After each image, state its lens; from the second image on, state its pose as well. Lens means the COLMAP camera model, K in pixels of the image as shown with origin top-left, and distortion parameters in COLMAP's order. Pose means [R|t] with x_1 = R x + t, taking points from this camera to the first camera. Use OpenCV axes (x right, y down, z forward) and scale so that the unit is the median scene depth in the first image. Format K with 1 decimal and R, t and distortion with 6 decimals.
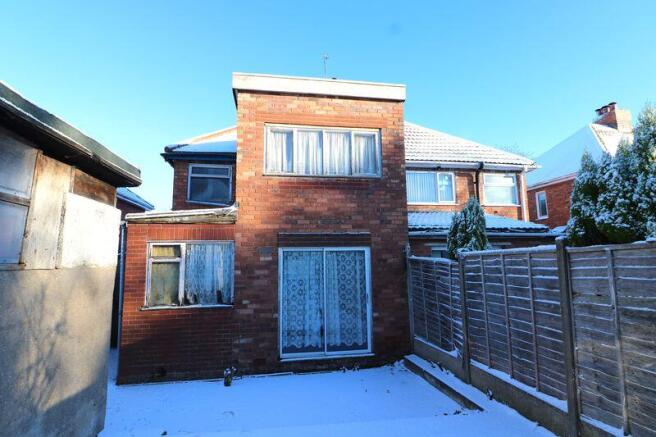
lens RADIAL K [[355.0, 0, 328.3], [0, 355.0, 219.8], [0, 0, 1]] dist [0.001530, -0.000837]
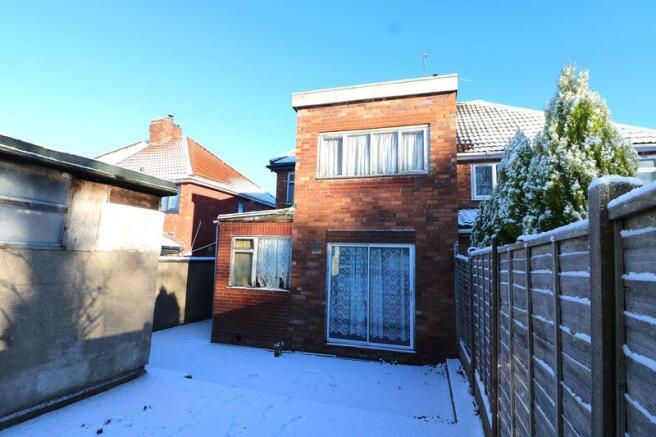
lens RADIAL K [[335.5, 0, 328.4], [0, 335.5, 219.5], [0, 0, 1]] dist [-0.002696, -0.001808]
pose [[0.899402, -0.009504, -0.437018, 0.322677], [0.011249, 0.999936, 0.001405, 0.002841], [0.436977, -0.006180, 0.899452, 0.048863]]
